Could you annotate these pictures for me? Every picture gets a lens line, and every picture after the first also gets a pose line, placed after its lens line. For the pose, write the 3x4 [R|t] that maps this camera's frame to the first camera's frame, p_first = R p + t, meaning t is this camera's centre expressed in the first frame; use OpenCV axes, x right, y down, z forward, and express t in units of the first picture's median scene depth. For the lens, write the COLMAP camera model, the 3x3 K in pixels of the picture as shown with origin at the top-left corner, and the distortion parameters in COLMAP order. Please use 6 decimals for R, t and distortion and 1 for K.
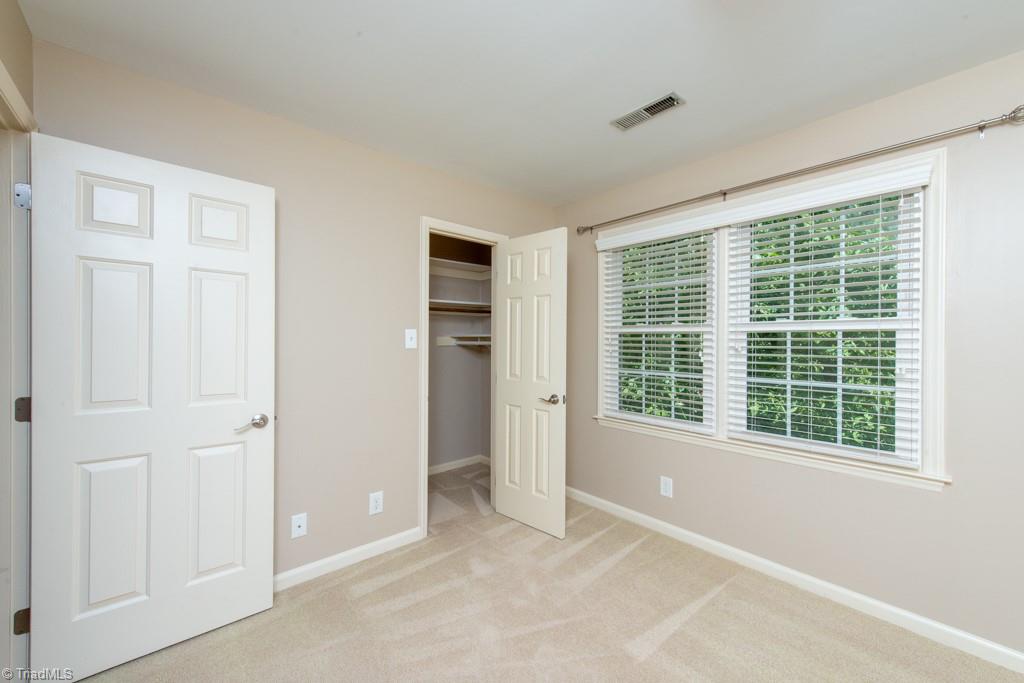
lens RADIAL K [[383.3, 0, 471.0], [0, 383.3, 341.0], [0, 0, 1]] dist [0.000715, 0.000027]
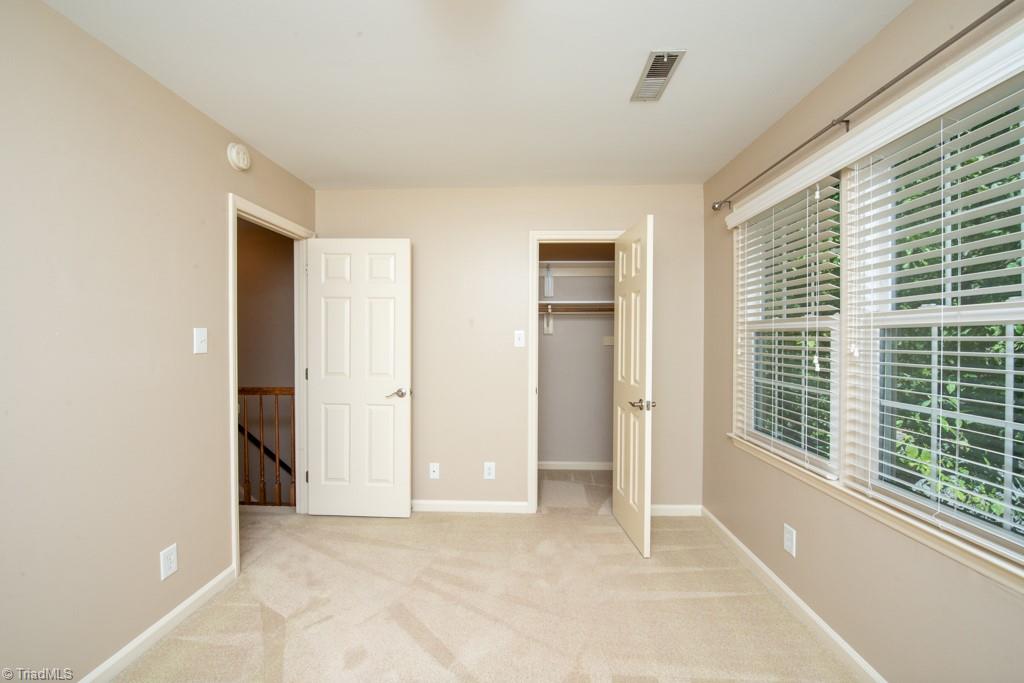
lens RADIAL K [[396.9, 0, 512.0], [0, 396.9, 341.5], [0, 0, 1]] dist [0.000878, -0.000225]
pose [[0.748407, 0.004173, -0.663226, 0.625151], [0.000305, 0.999978, 0.006636, -0.004098], [0.663239, -0.005169, 0.748390, 0.084032]]
